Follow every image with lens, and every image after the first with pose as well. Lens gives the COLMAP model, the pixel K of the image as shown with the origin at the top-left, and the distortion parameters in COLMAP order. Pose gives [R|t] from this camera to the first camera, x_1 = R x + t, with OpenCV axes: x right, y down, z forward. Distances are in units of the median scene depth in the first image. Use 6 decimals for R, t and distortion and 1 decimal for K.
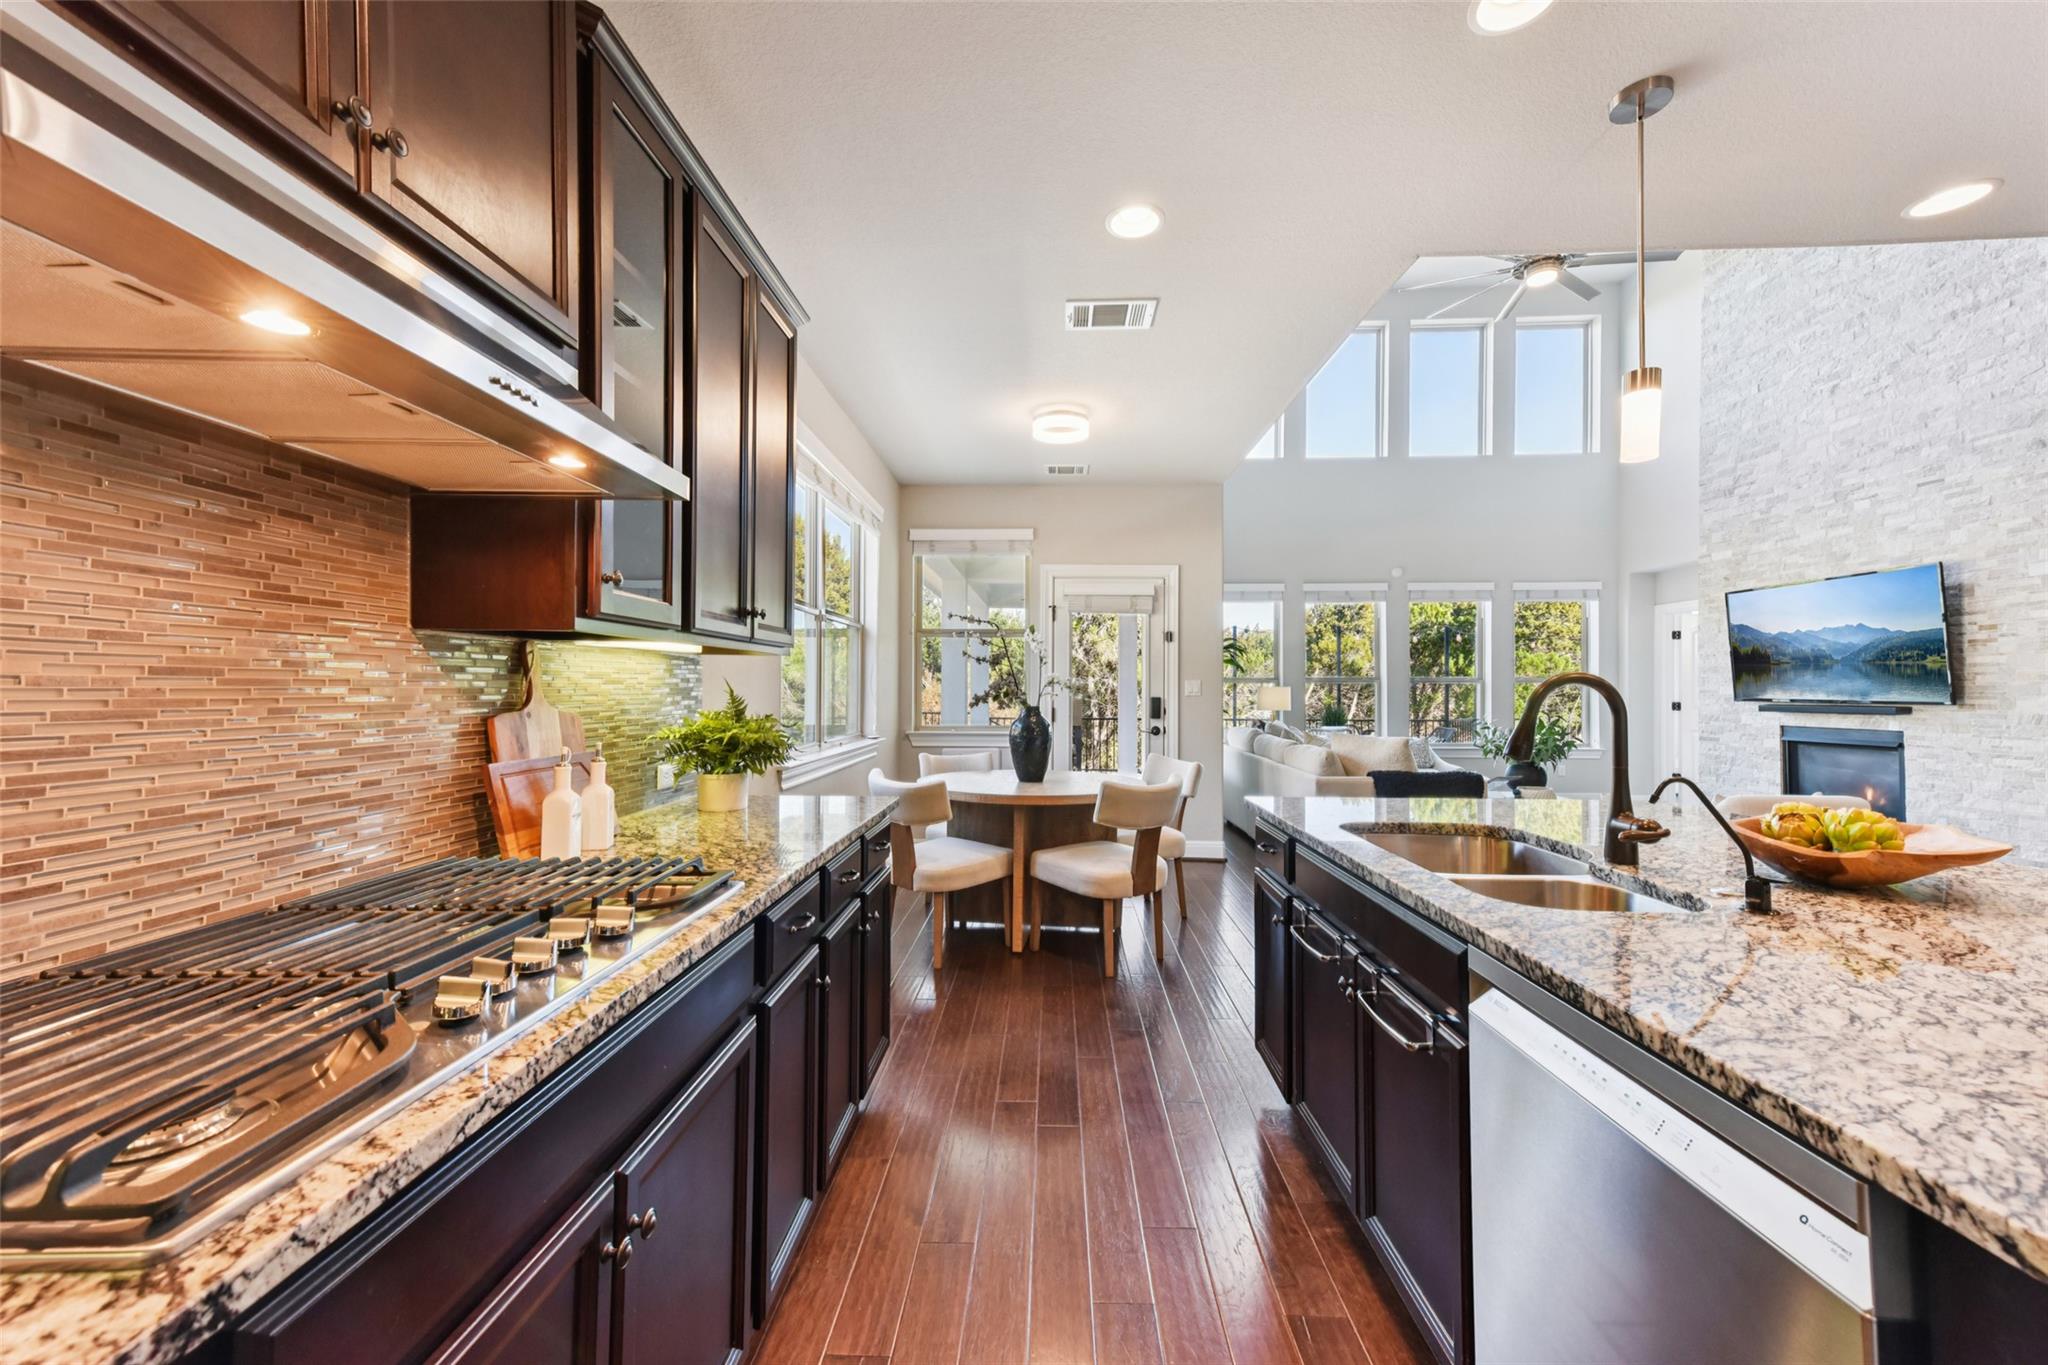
lens RADIAL K [[795.0, 0, 1031.7], [0, 795.0, 675.7], [0, 0, 1]] dist [0.028864, -0.000604]
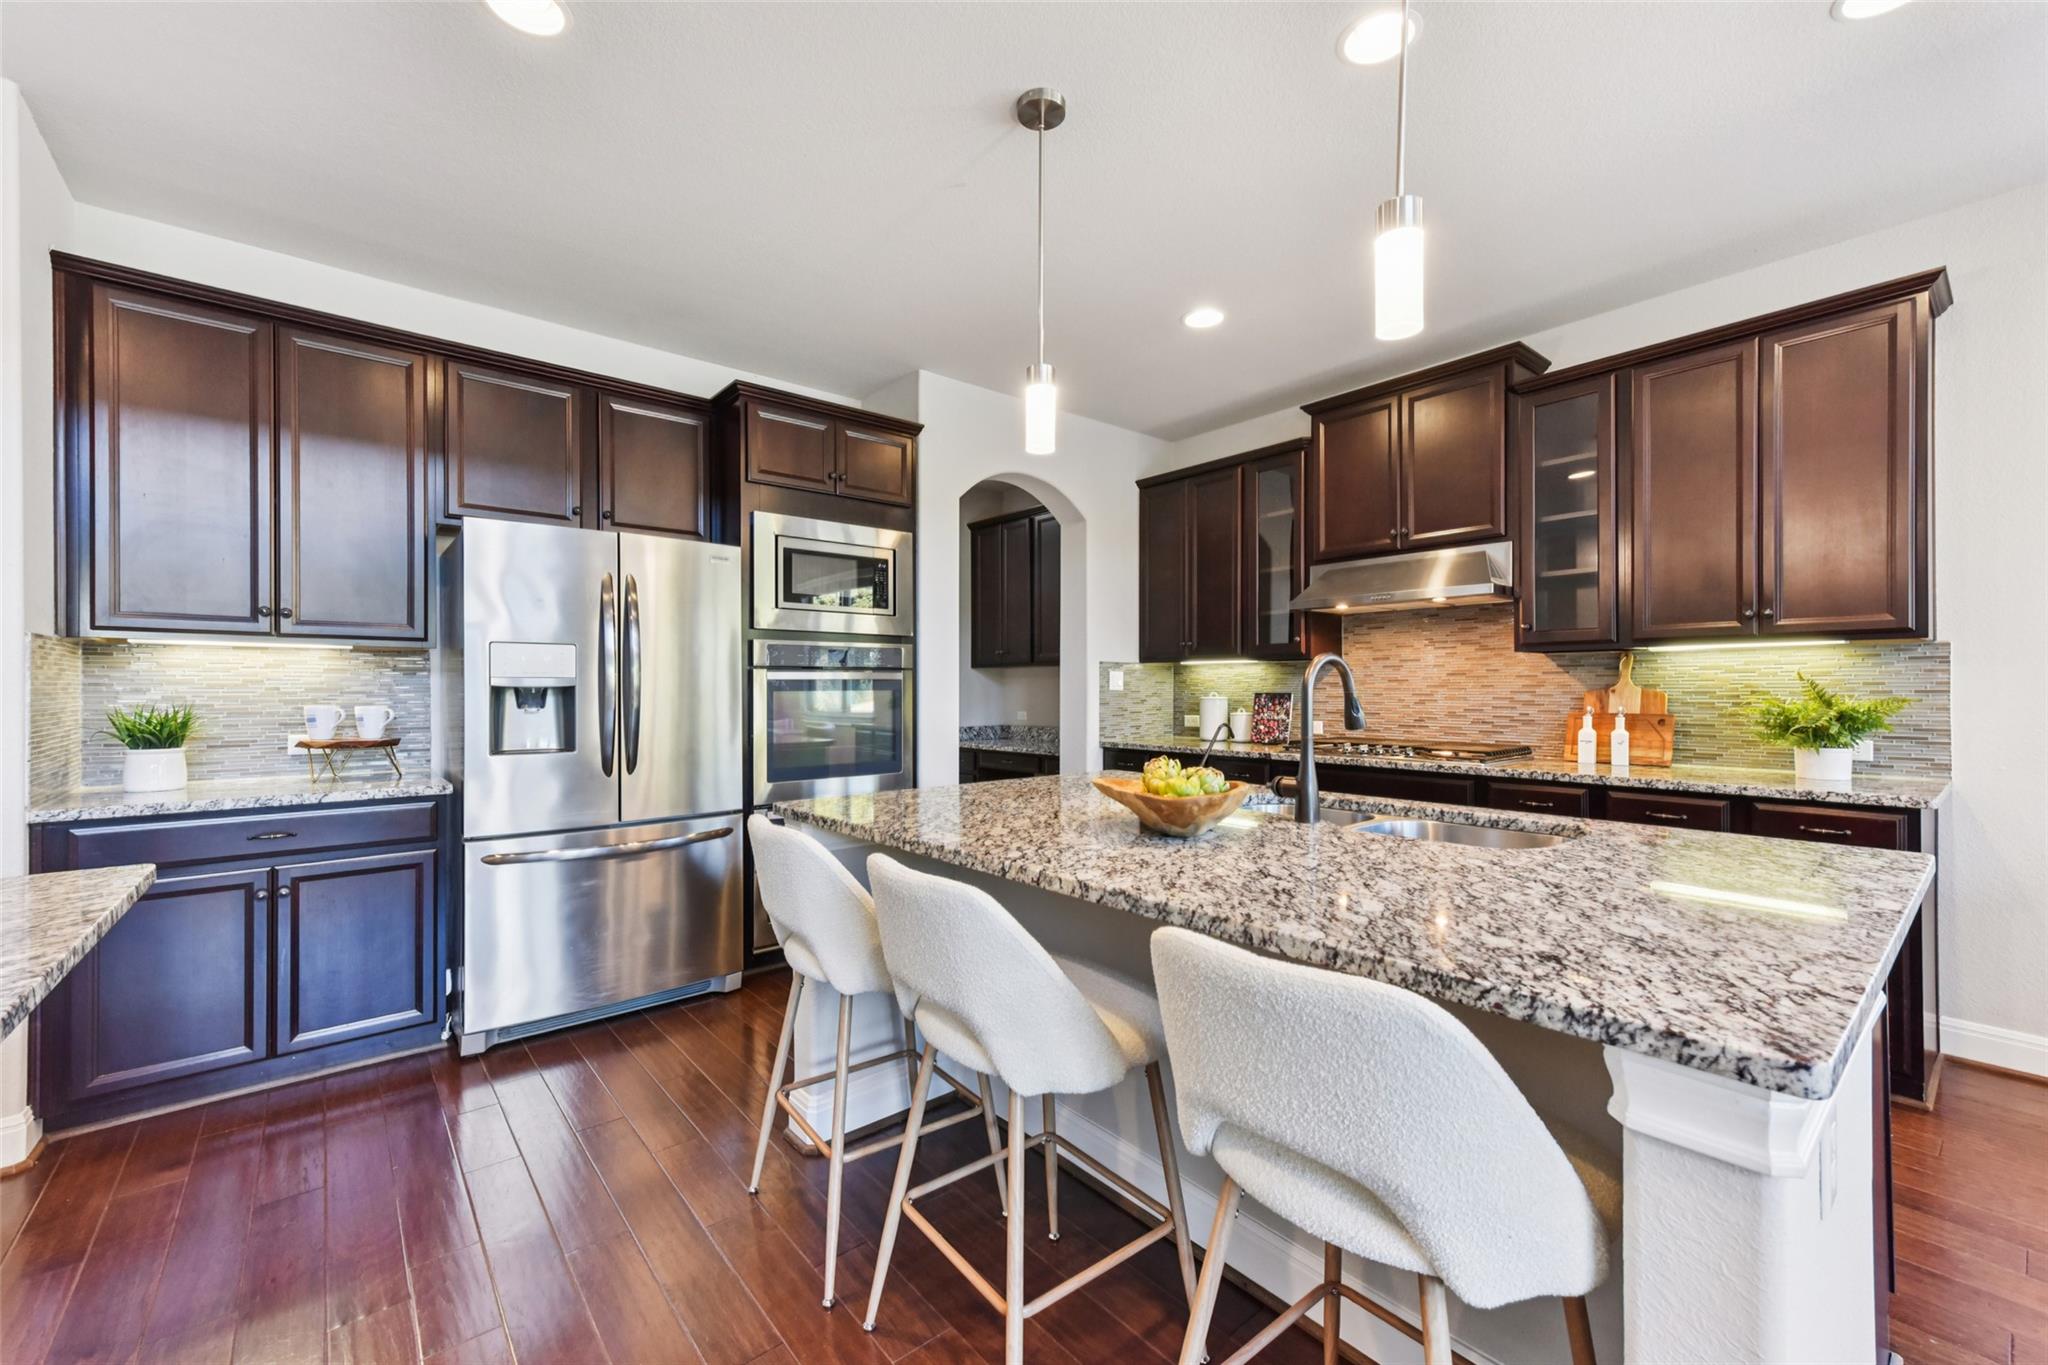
lens RADIAL K [[817.7, 0, 1033.7], [0, 817.7, 688.7], [0, 0, 1]] dist [0.004173, -0.000019]
pose [[-0.741451, 0.001770, -0.671004, 0.770205], [0.012439, 0.999861, -0.011108, 0.021294], [0.670891, -0.016583, -0.741370, 0.683210]]
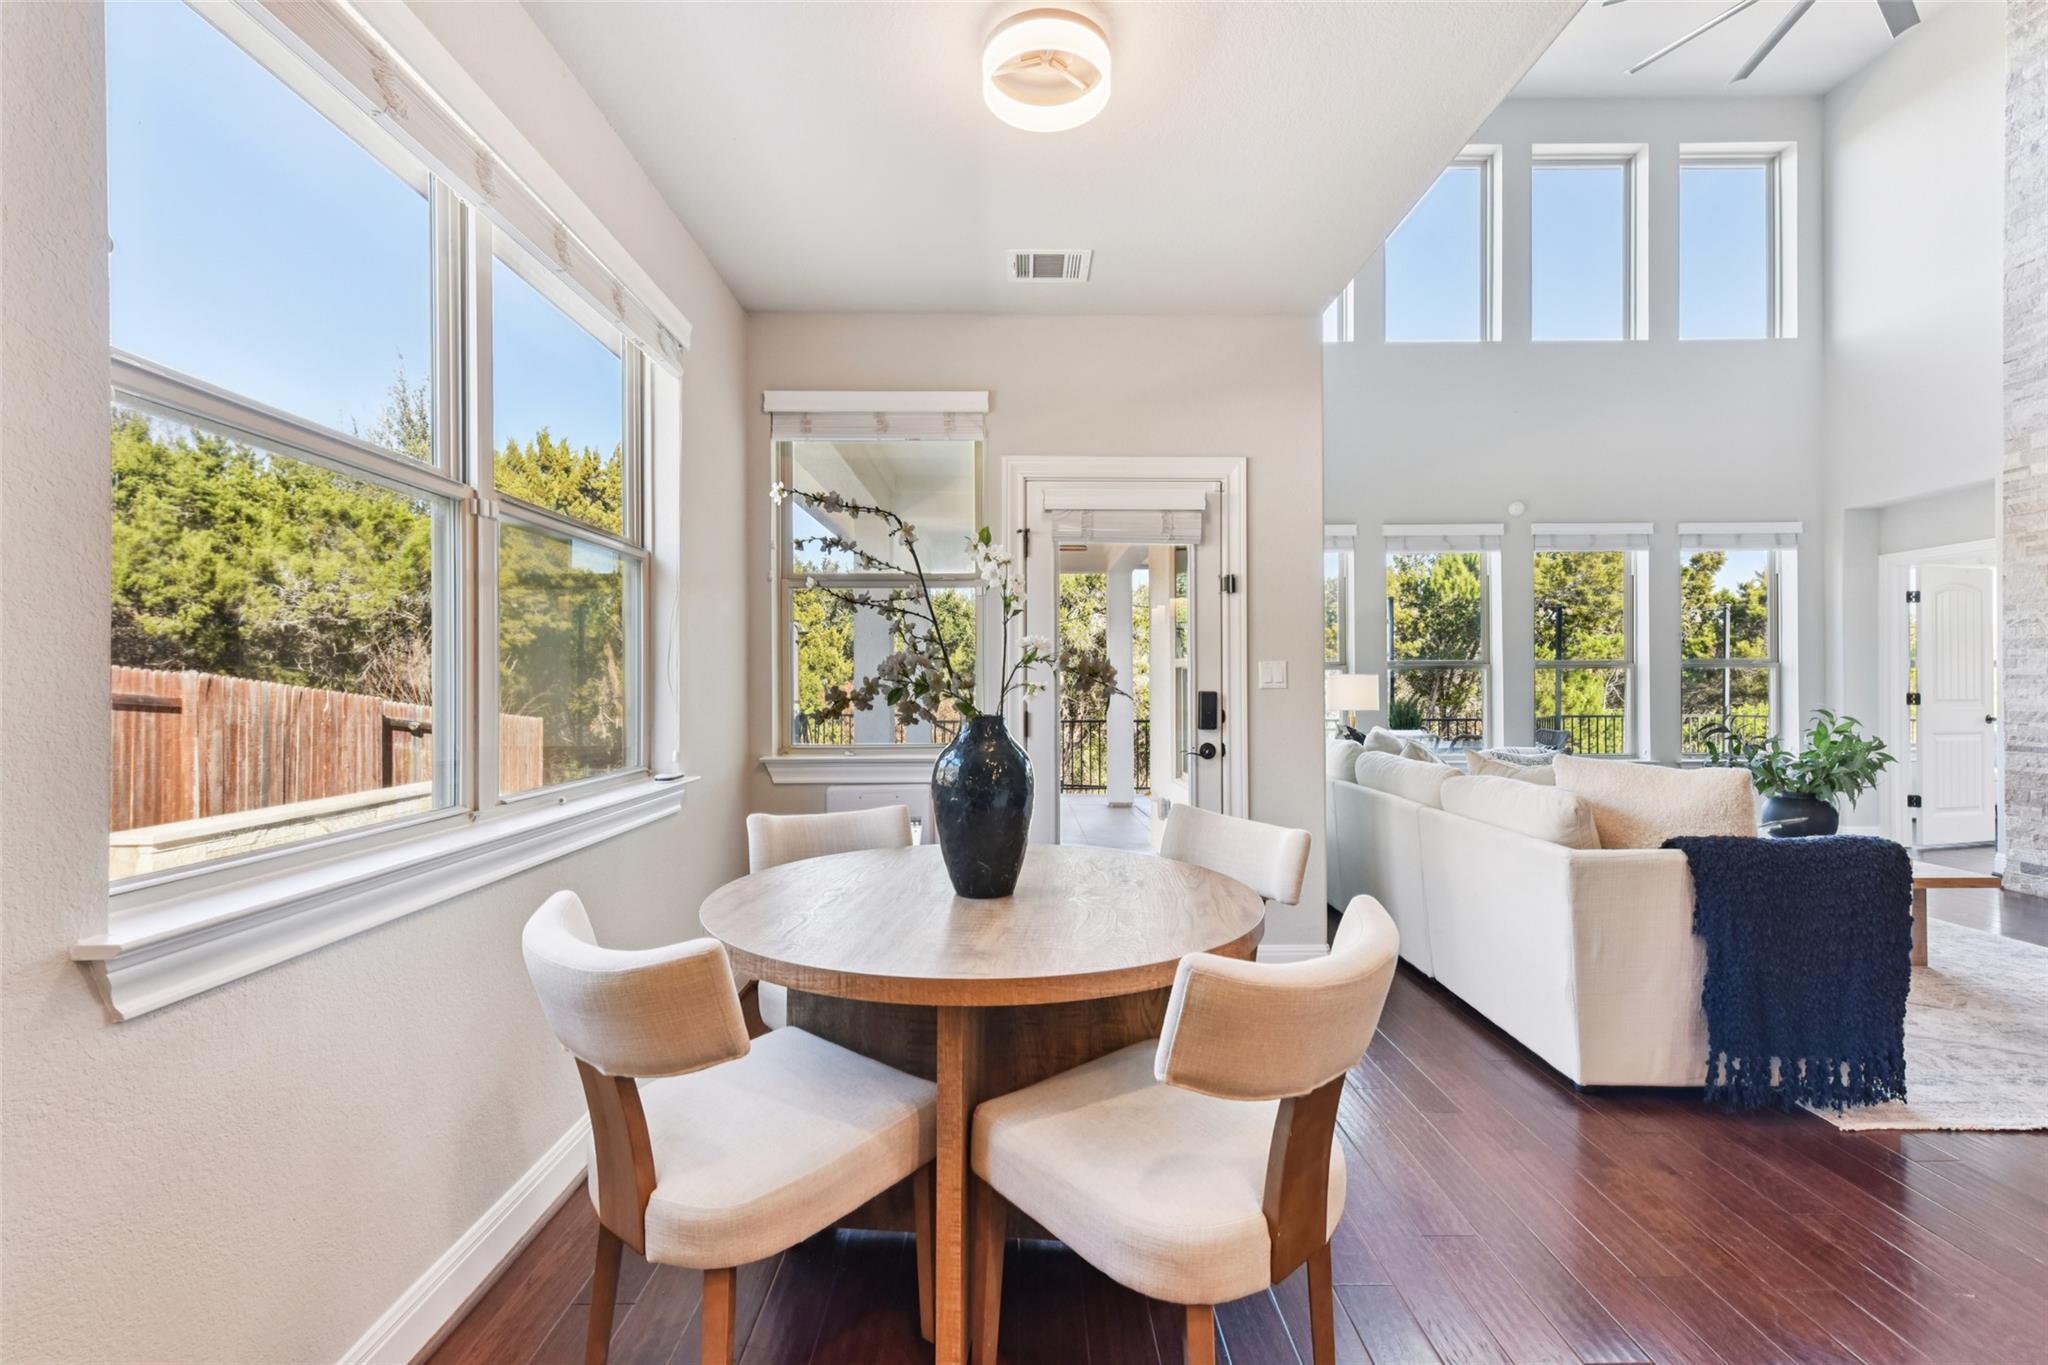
lens RADIAL K [[883.0, 0, 1032.8], [0, 883.0, 681.7], [0, 0, 1]] dist [0.013809, -0.000068]
pose [[0.998874, -0.006786, 0.046946, 0.003956], [0.006100, 0.999873, 0.014750, 0.015458], [-0.047040, -0.014447, 0.998789, 0.580063]]
